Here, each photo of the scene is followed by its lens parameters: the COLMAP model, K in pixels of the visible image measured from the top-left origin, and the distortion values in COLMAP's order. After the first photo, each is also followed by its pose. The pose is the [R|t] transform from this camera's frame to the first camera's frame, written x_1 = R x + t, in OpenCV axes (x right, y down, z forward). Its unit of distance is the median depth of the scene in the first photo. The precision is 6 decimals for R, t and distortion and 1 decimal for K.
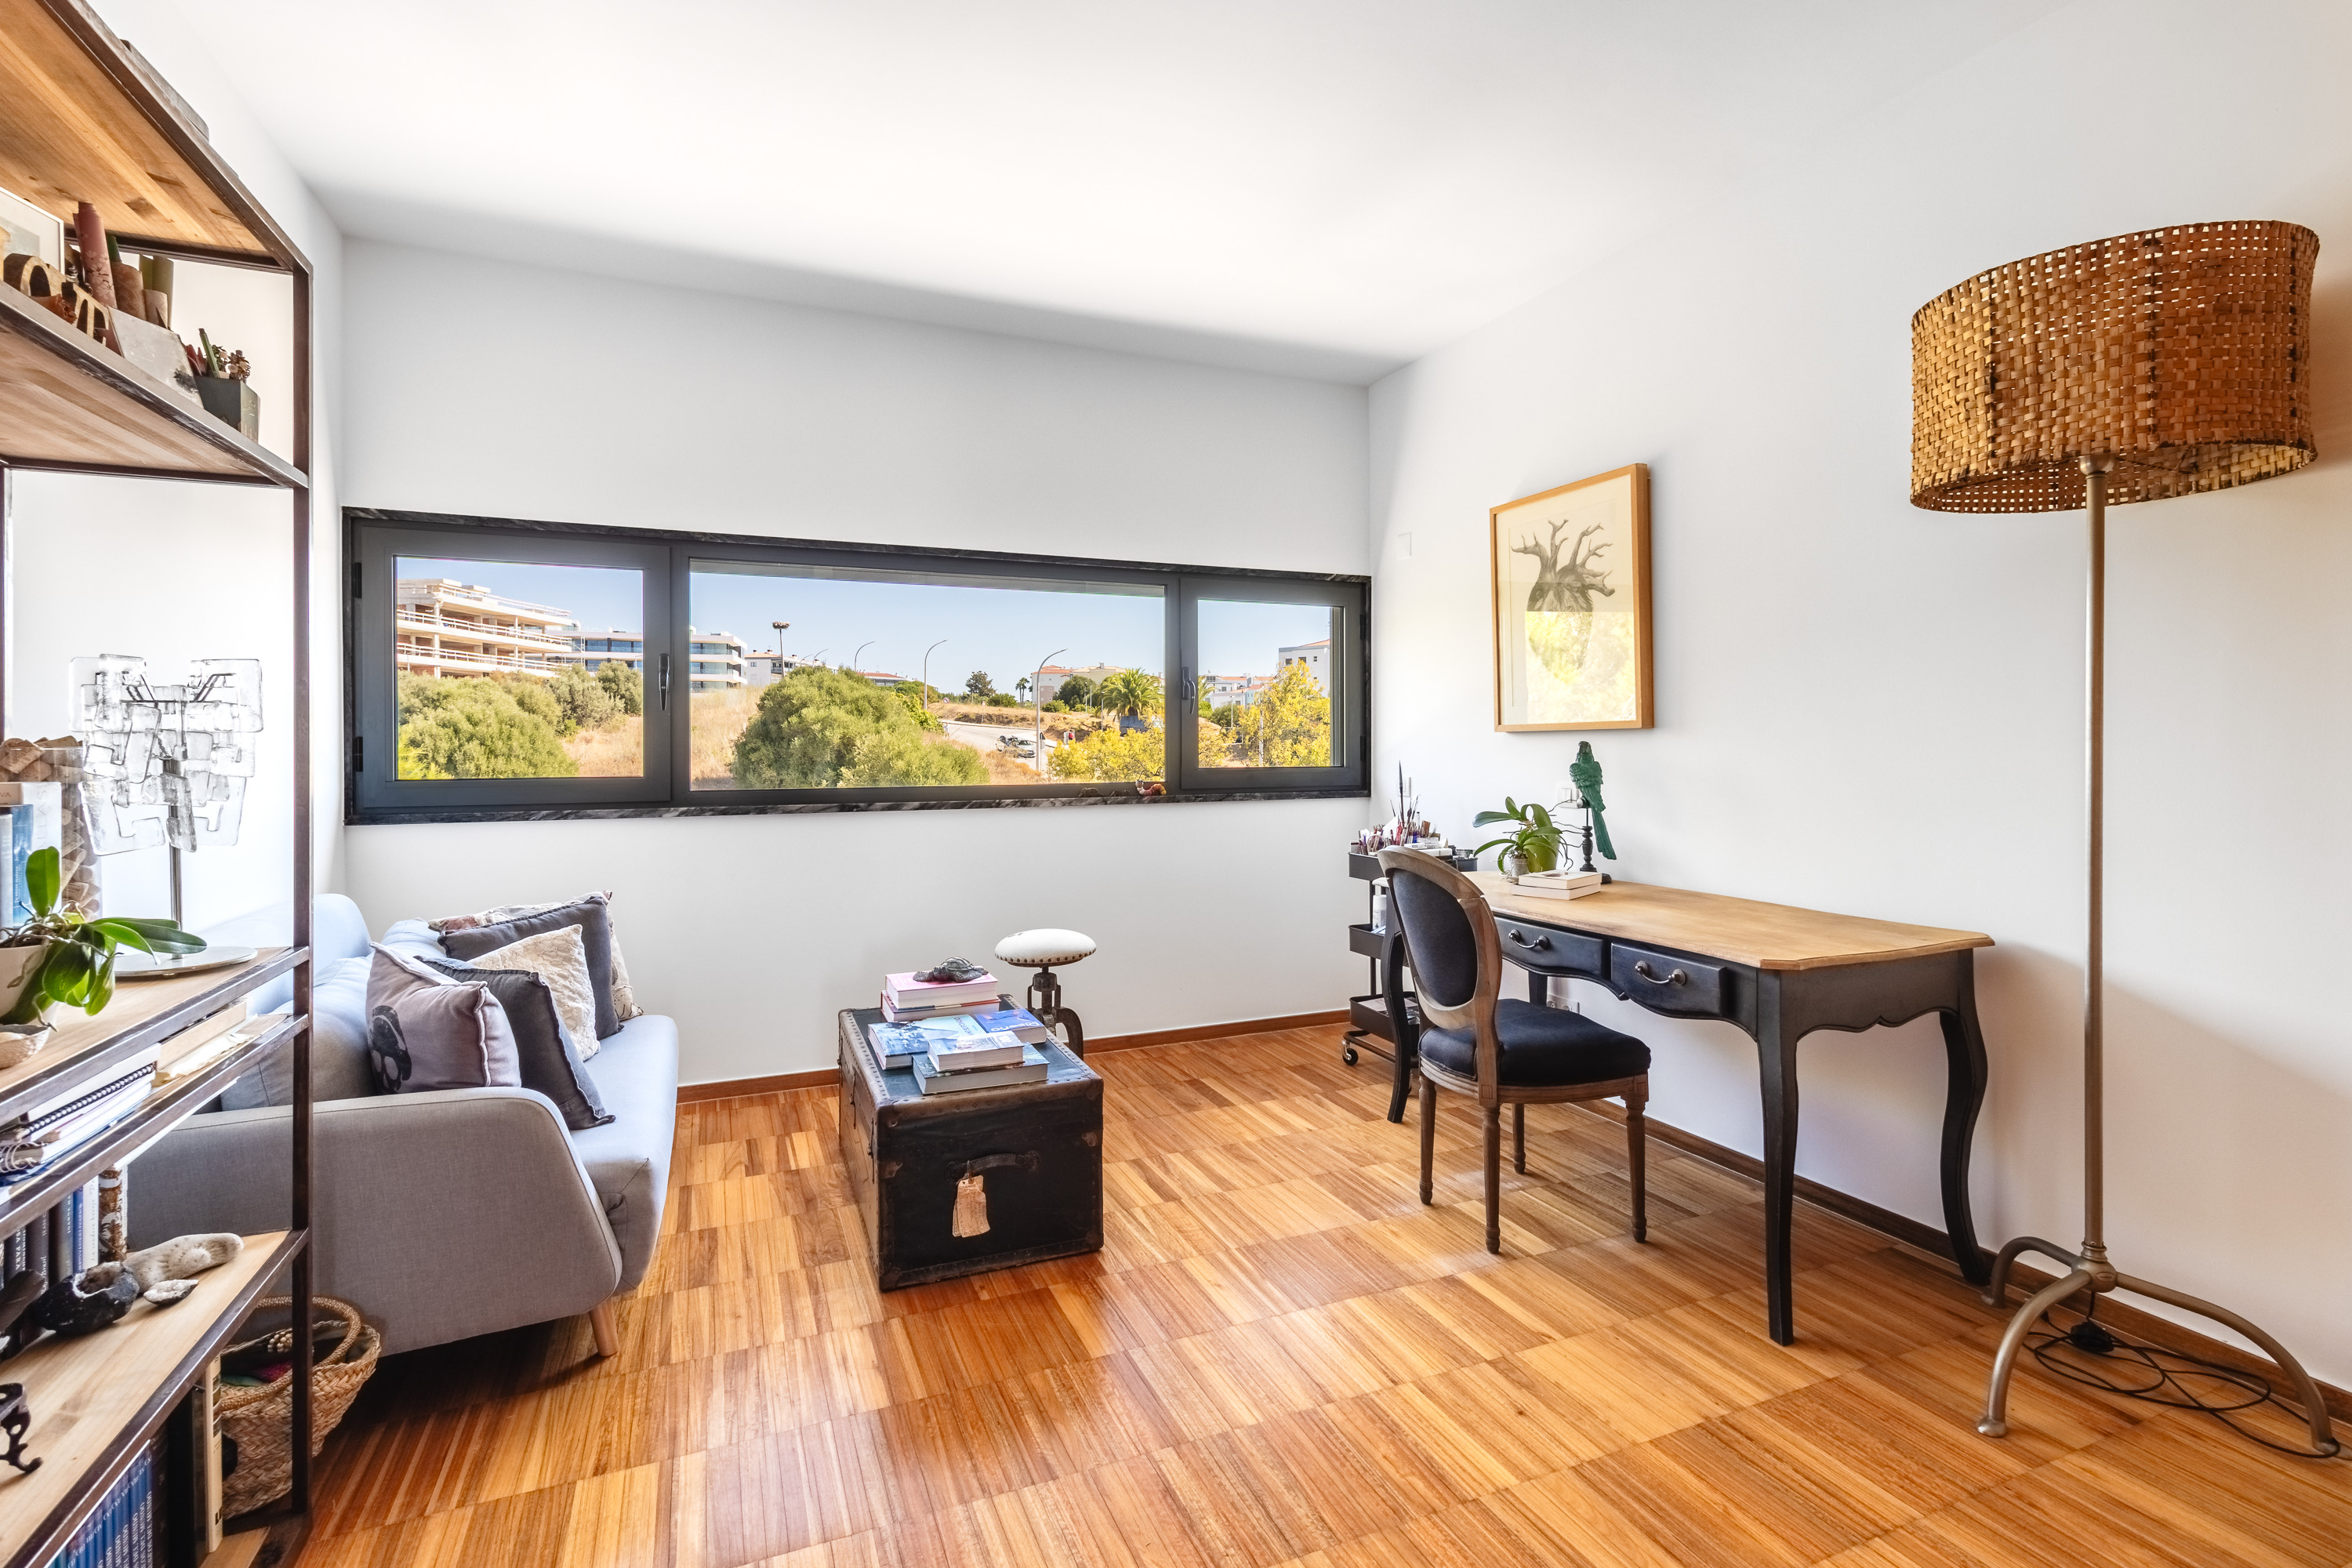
lens RADIAL K [[1086.7, 0, 1168.4], [0, 1086.7, 746.4], [0, 0, 1]] dist [-0.001163, 0.000590]
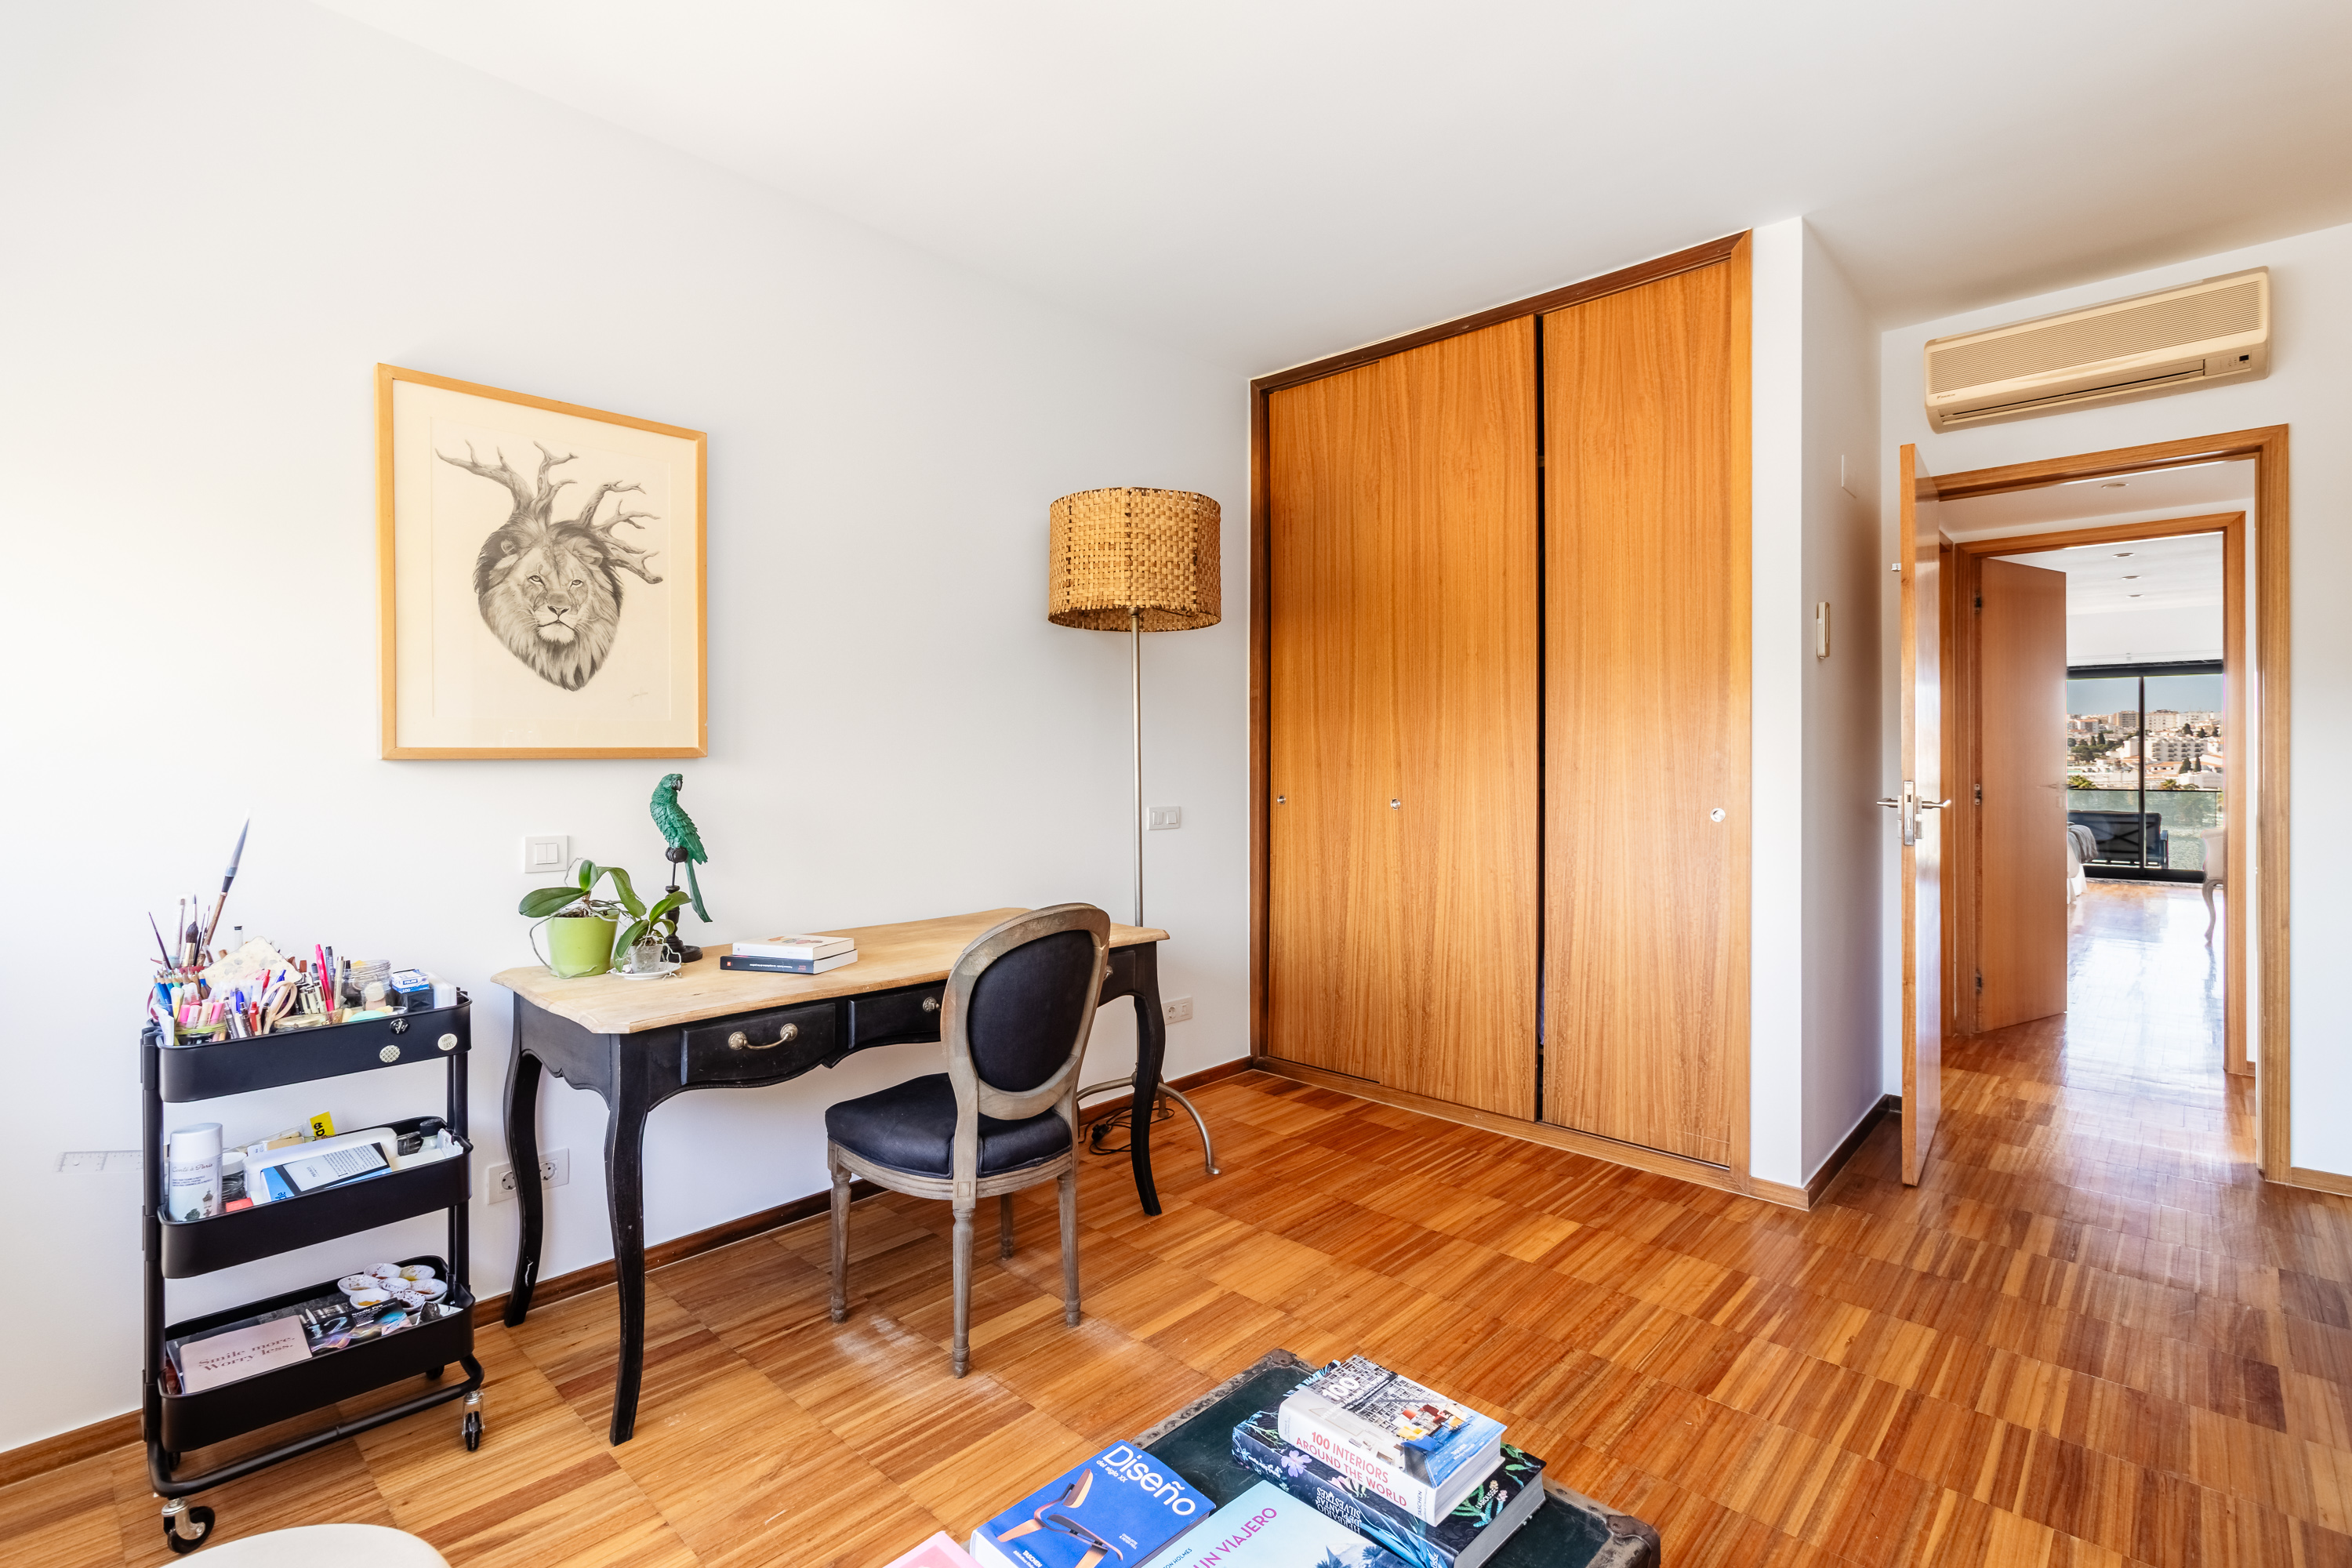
lens RADIAL K [[1086.7, 0, 1168.4], [0, 1086.7, 746.4], [0, 0, 1]] dist [-0.001163, 0.000590]
pose [[-0.401733, 0.014165, 0.915647, -0.438802], [0.006763, 0.999899, -0.012501, -0.011446], [-0.915732, 0.001171, -0.401788, 0.968900]]
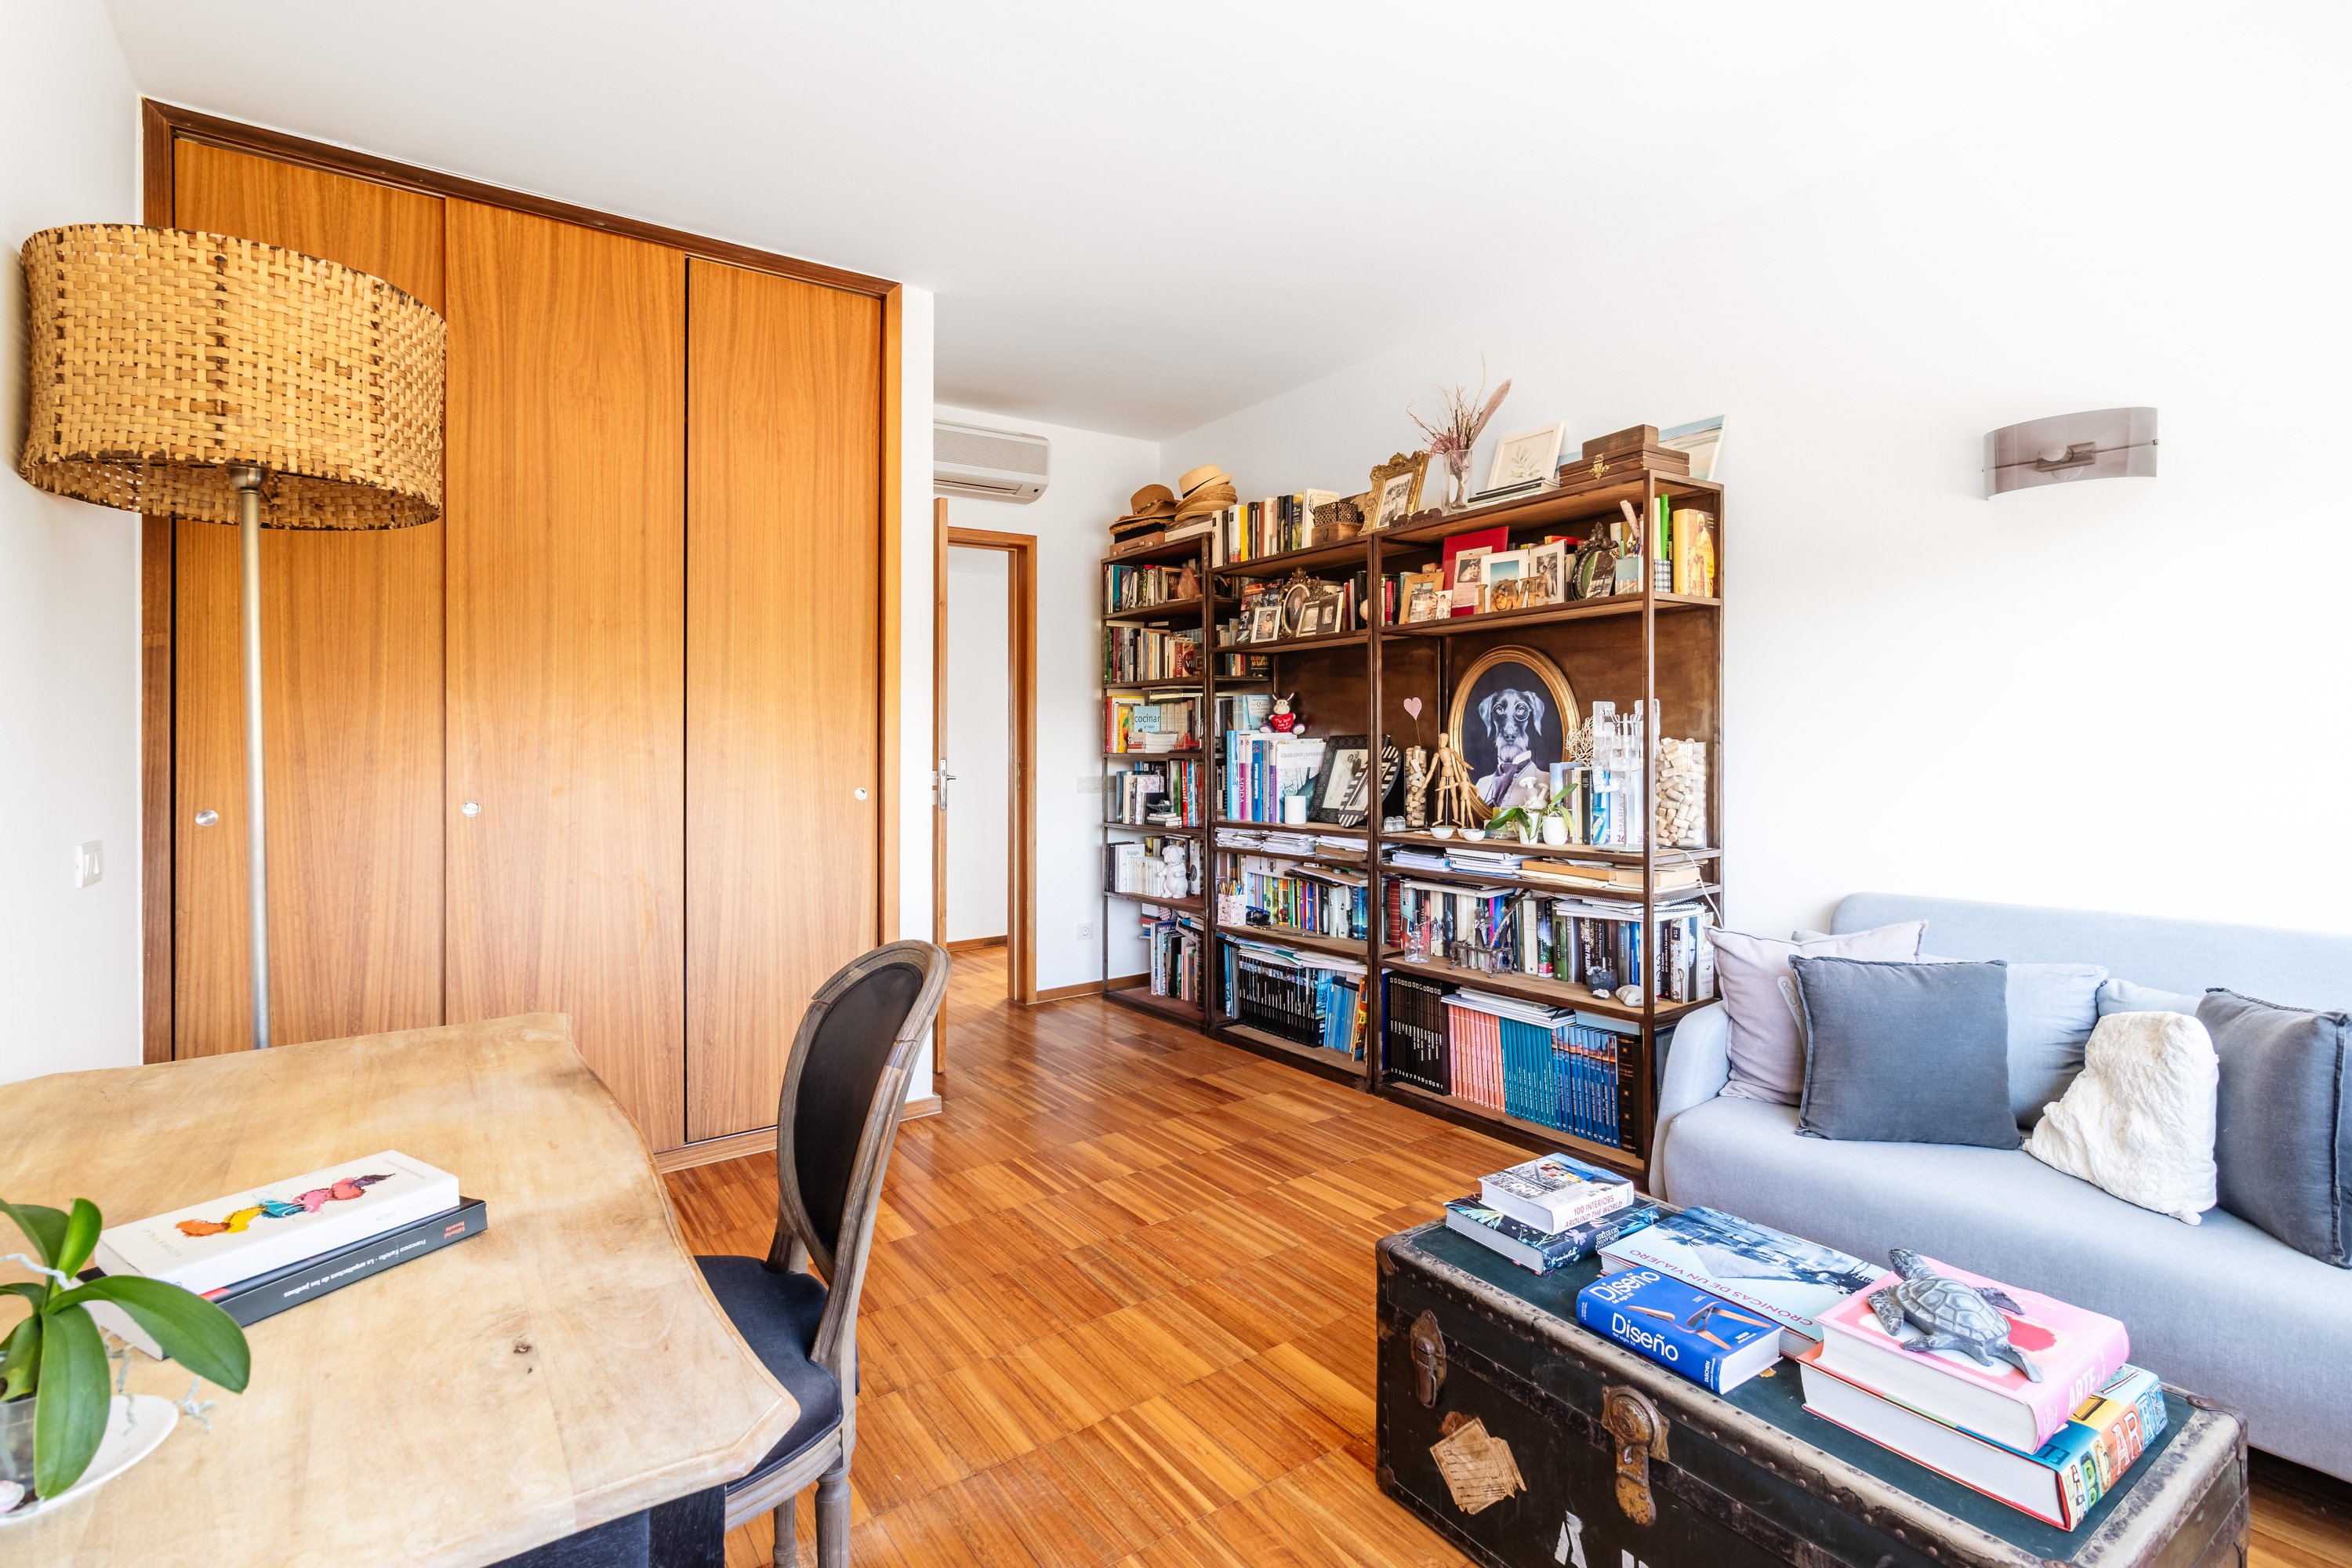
lens RADIAL K [[1086.7, 0, 1168.4], [0, 1086.7, 746.4], [0, 0, 1]] dist [-0.001163, 0.000590]
pose [[-0.977880, 0.015337, -0.208603, 0.155722], [0.013129, 0.999842, 0.011965, -0.014923], [0.208754, 0.008961, -0.977927, 1.234956]]
